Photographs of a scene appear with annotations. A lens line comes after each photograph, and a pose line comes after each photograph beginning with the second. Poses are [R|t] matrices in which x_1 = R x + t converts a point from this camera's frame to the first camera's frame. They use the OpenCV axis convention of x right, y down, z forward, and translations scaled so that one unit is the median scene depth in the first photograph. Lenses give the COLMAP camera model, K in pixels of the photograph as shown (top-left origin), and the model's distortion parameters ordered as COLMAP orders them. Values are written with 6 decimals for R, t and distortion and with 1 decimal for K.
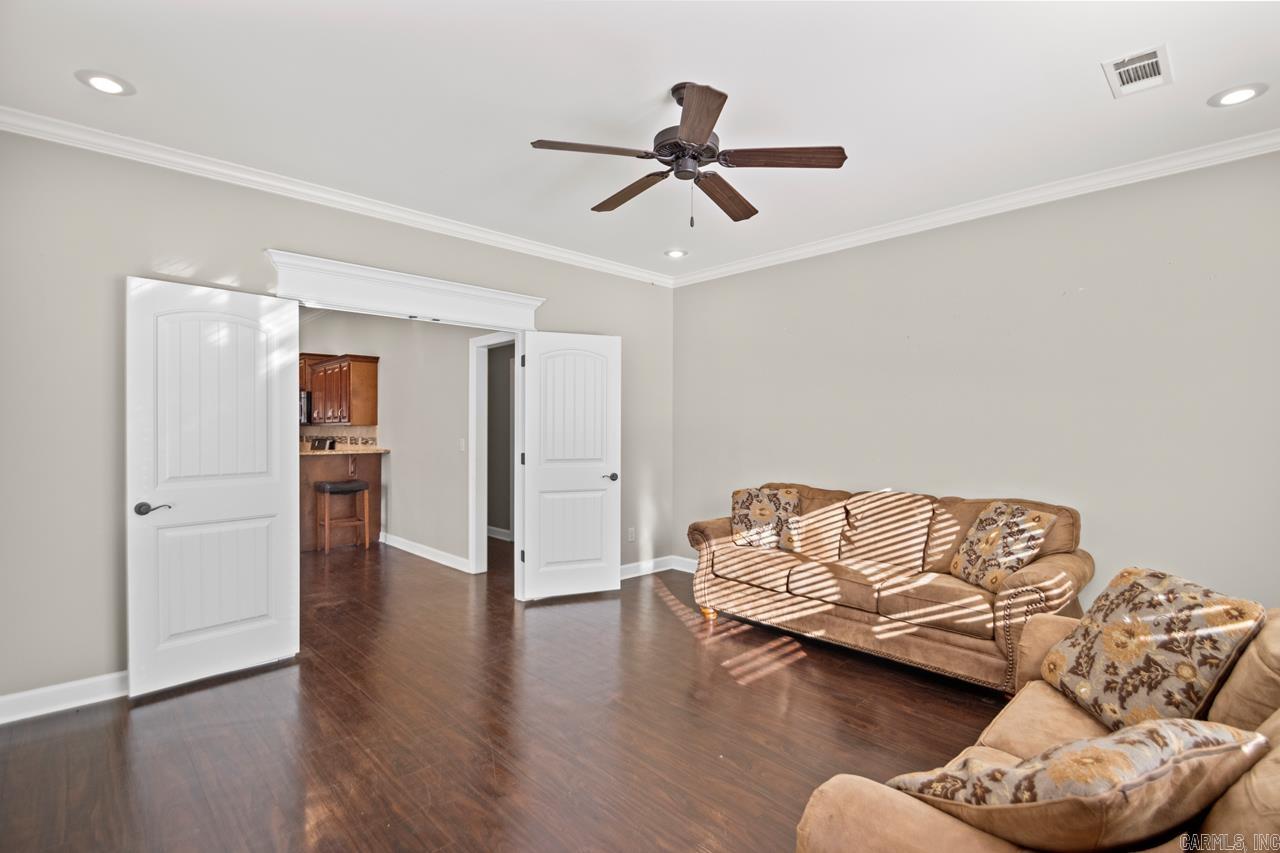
lens RADIAL K [[597.8, 0, 651.7], [0, 597.8, 428.0], [0, 0, 1]] dist [0.012220, -0.018227]
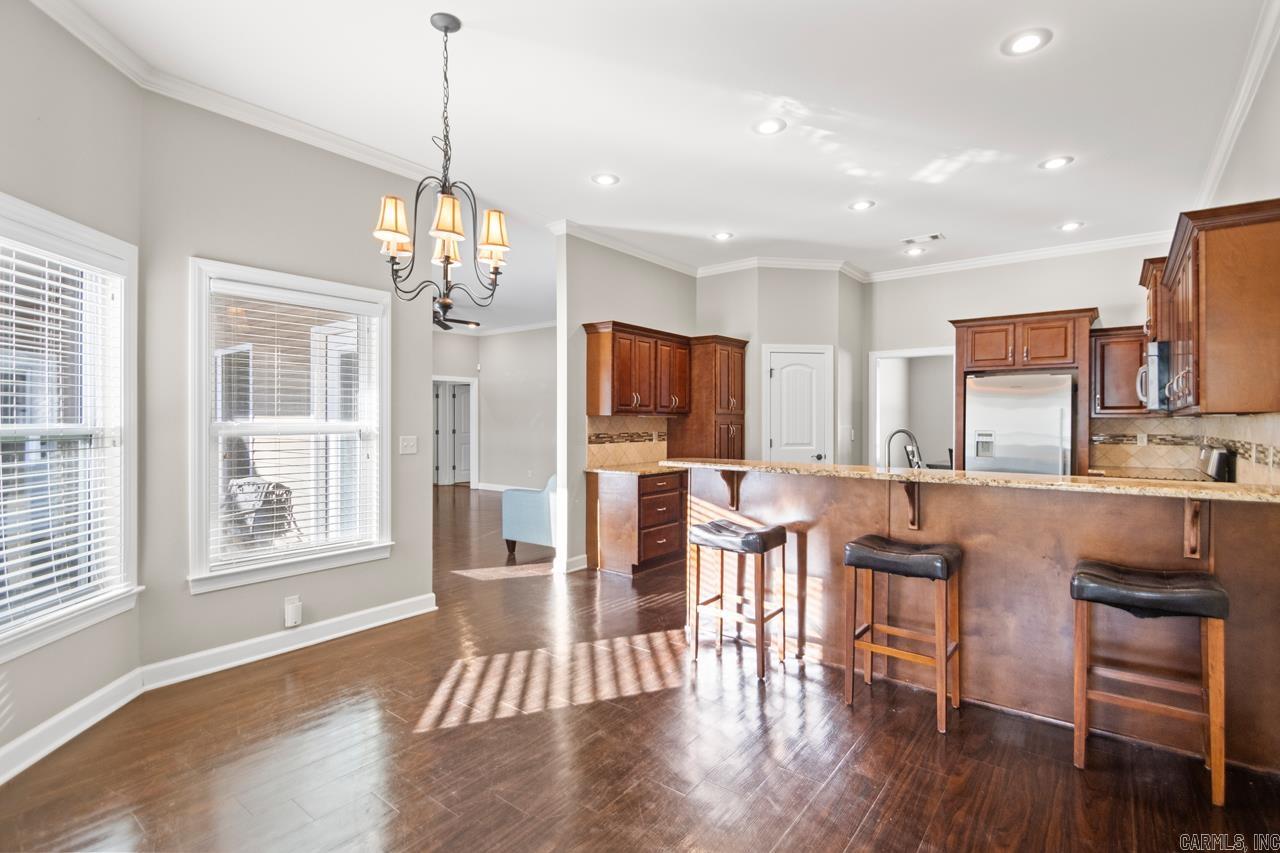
lens RADIAL K [[597.1, 0, 648.8], [0, 597.1, 416.5], [0, 0, 1]] dist [0.011704, -0.014296]
pose [[0.137240, -0.007742, -0.990508, -0.198908], [-0.000272, 0.999969, -0.007854, 0.000419], [0.990538, 0.001347, 0.137233, 0.631317]]
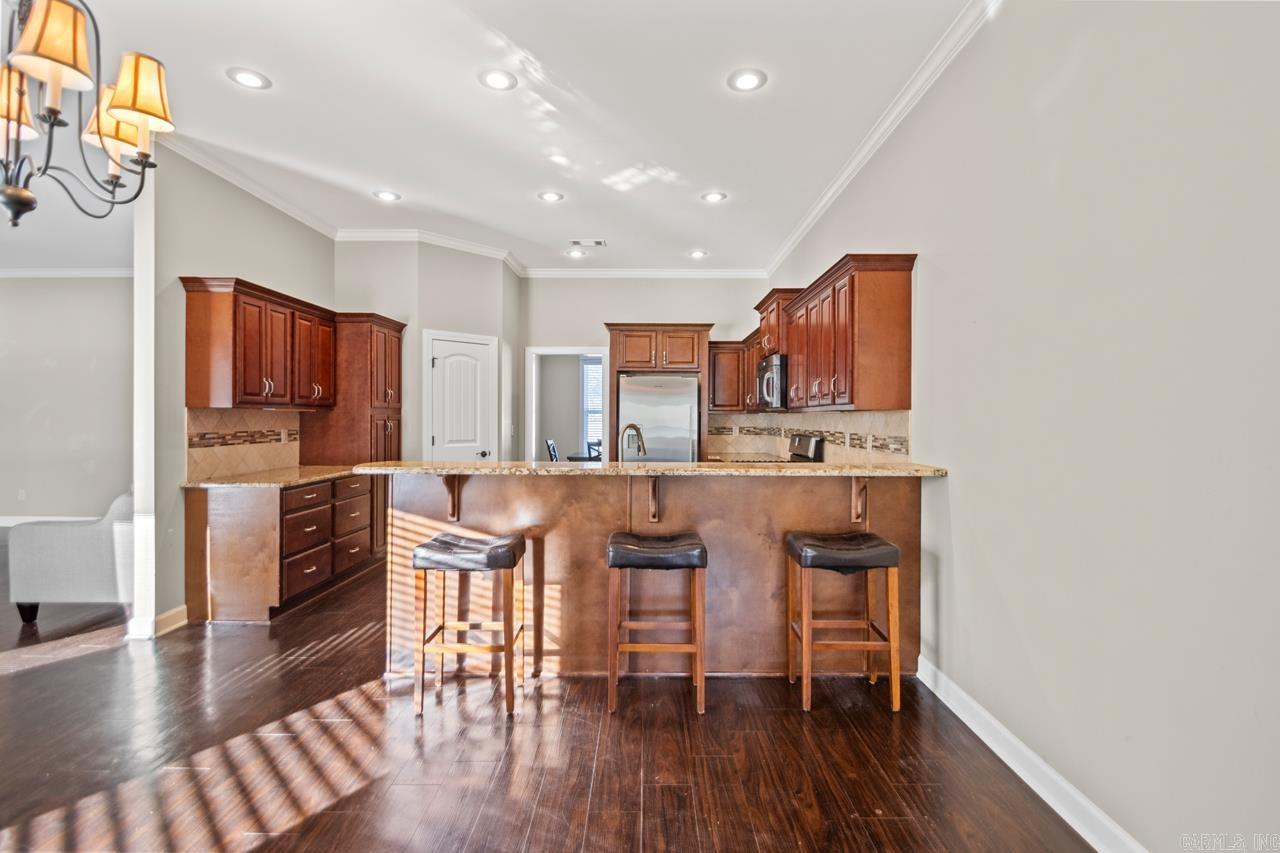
lens RADIAL K [[597.1, 0, 648.8], [0, 597.1, 416.5], [0, 0, 1]] dist [0.011704, -0.014296]
pose [[0.715585, 0.000824, -0.698525, -0.295515], [-0.001356, 0.999999, -0.000210, 0.000608], [0.698524, 0.001097, 0.715586, 0.561544]]
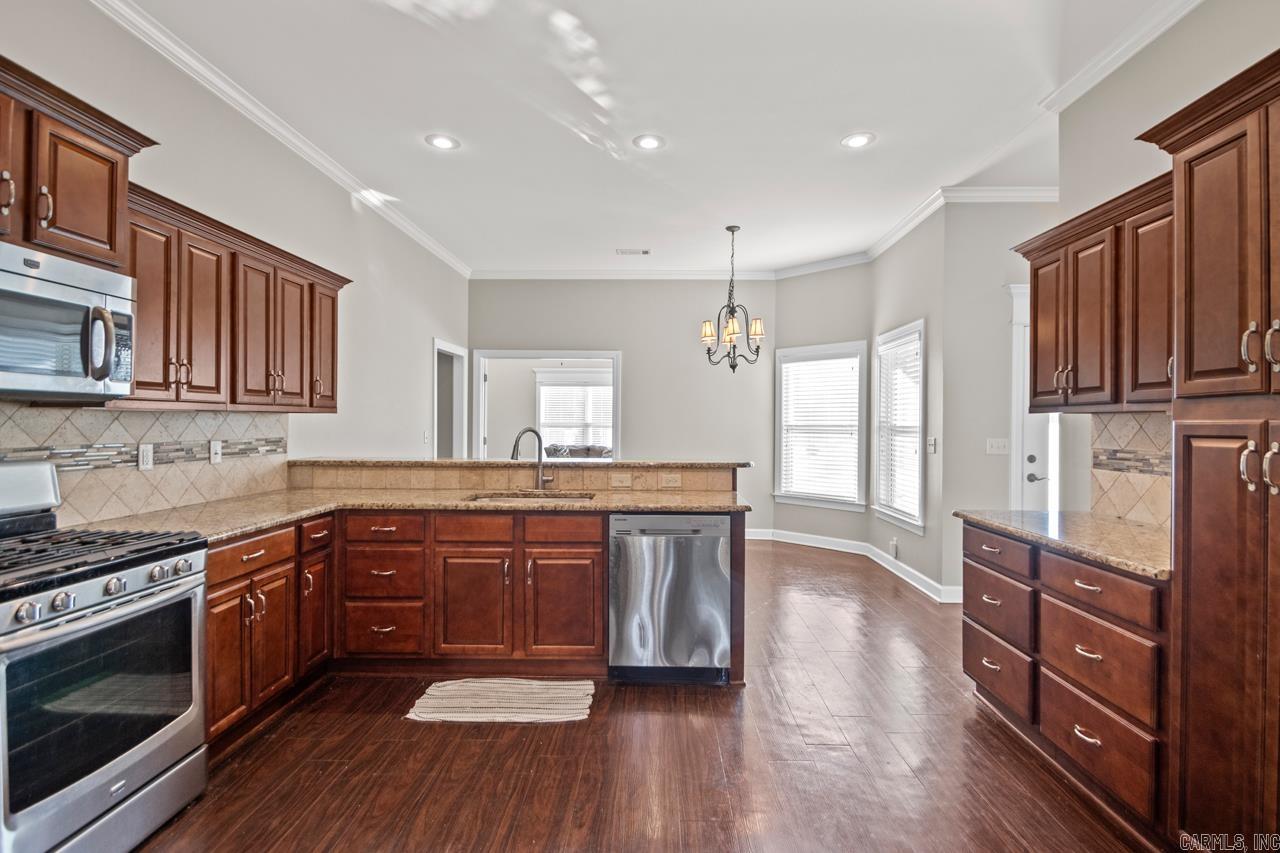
lens RADIAL K [[597.8, 0, 651.7], [0, 597.8, 428.0], [0, 0, 1]] dist [0.012220, -0.018227]
pose [[-0.704337, -0.011074, 0.709779, -1.072454], [-0.007413, 0.999939, 0.008245, 0.001451], [-0.709827, 0.000546, -0.704376, 1.176853]]
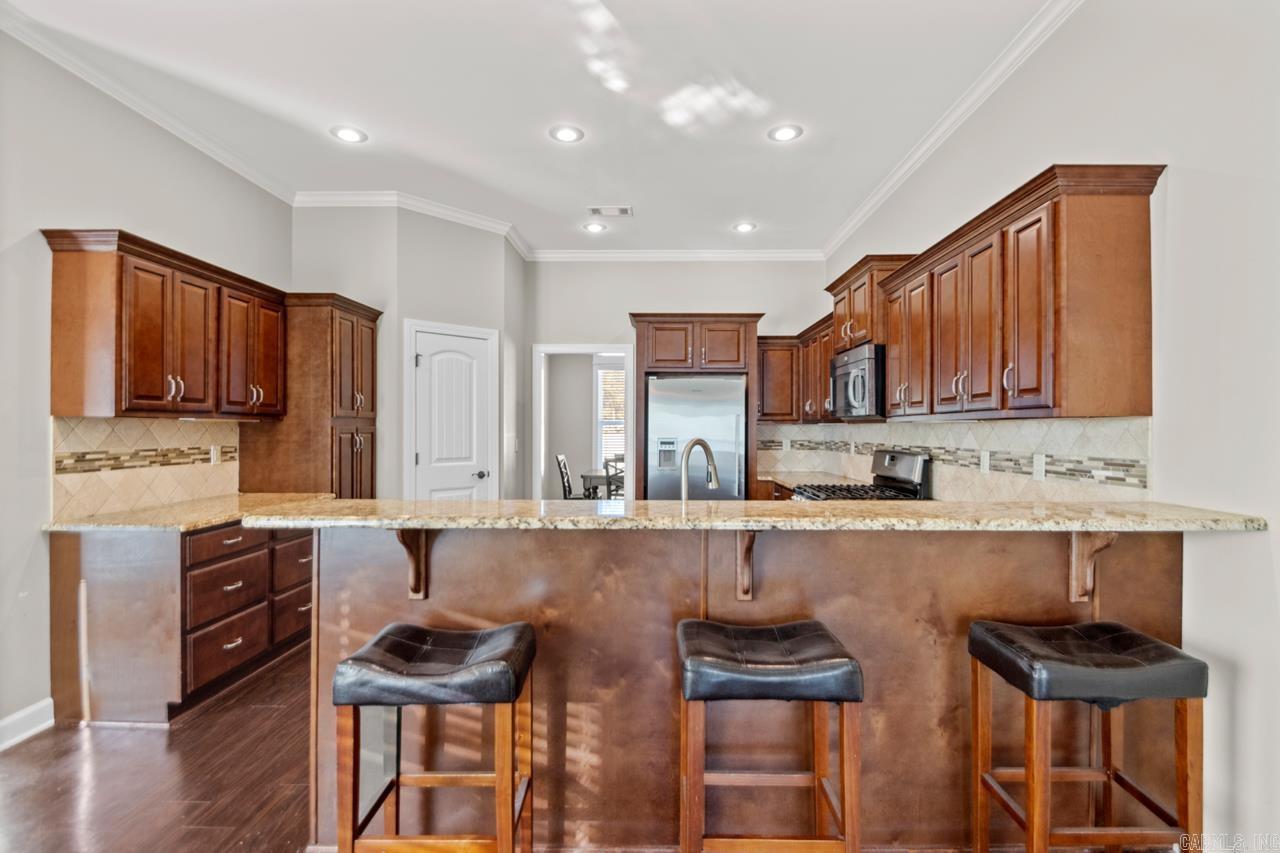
lens RADIAL K [[602.2, 0, 648.6], [0, 602.2, 426.1], [0, 0, 1]] dist [0.017643, -0.017896]
pose [[0.707473, -0.002723, -0.706735, -0.438995], [0.000537, 0.999994, -0.003315, 0.000536], [0.706740, 0.001966, 0.707471, 0.656472]]
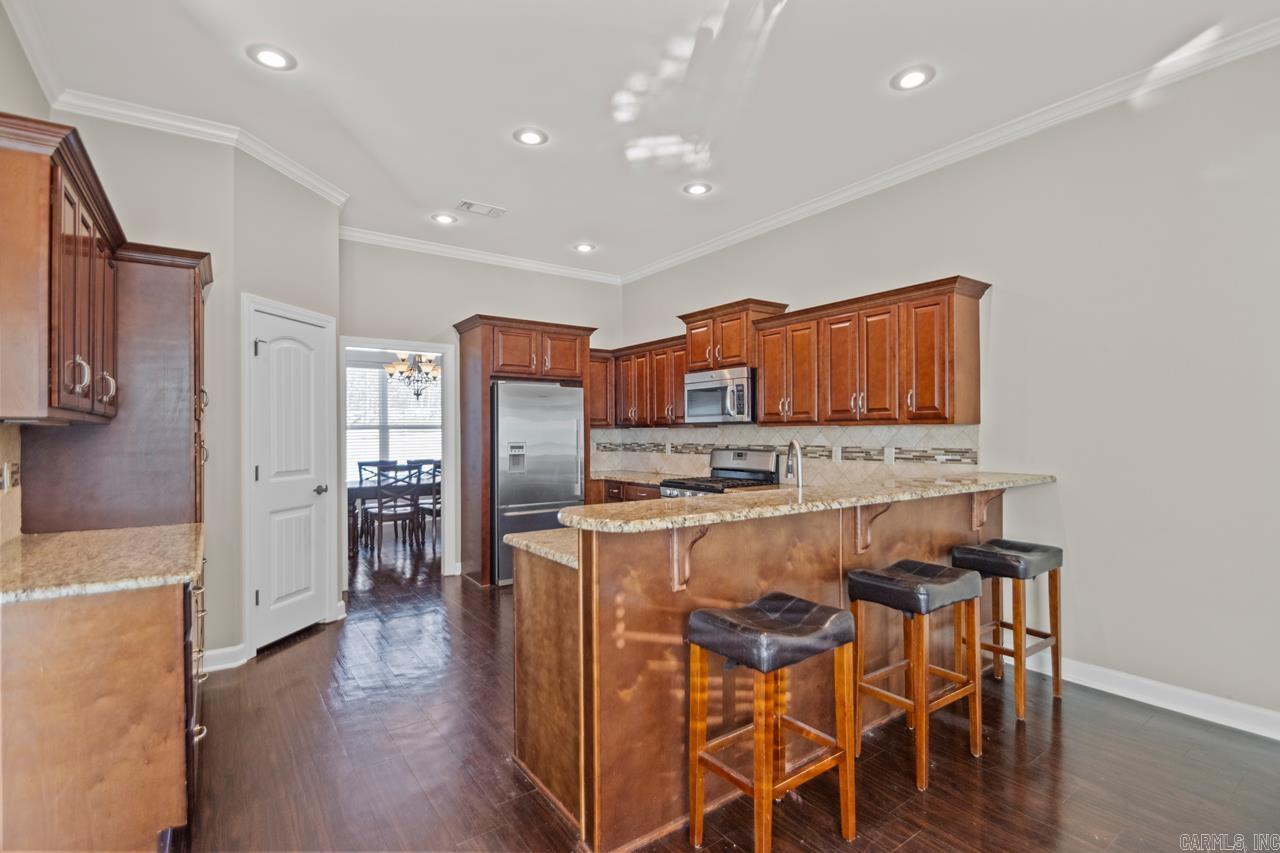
lens RADIAL K [[597.8, 0, 651.7], [0, 597.8, 428.0], [0, 0, 1]] dist [0.012220, -0.018227]
pose [[0.989316, -0.005921, -0.145664, -0.676620], [0.005151, 0.999971, -0.005660, 0.000091], [0.145693, 0.004849, 0.989318, 0.484565]]
